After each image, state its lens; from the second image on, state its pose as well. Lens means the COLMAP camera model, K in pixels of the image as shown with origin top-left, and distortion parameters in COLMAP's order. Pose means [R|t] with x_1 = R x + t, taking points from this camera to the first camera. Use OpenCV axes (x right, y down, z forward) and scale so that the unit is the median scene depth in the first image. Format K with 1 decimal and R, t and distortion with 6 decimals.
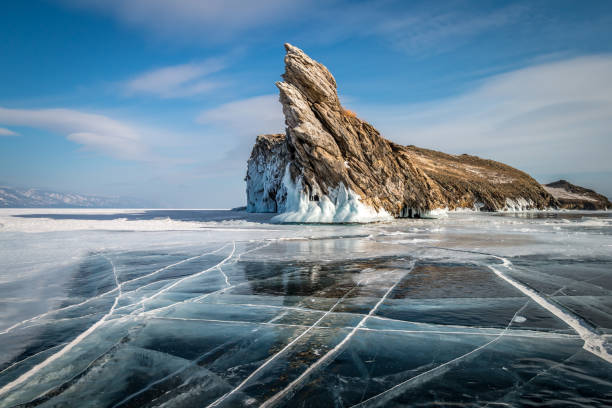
lens RADIAL K [[510.5, 0, 308.3], [0, 510.5, 178.2], [0, 0, 1]] dist [-0.001048, 0.006715]
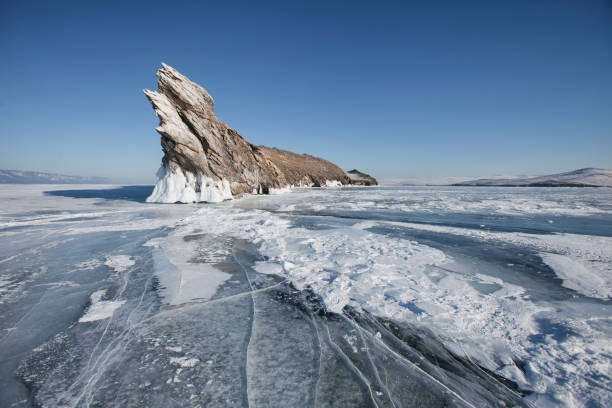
lens RADIAL K [[291.9, 0, 306.5], [0, 291.9, 186.1], [0, 0, 1]] dist [-0.042206, 0.001257]
pose [[0.956272, -0.004042, 0.292452, 0.081930], [-0.015307, 0.997843, 0.063841, -0.006195], [-0.292079, -0.065526, 0.954147, 0.170539]]
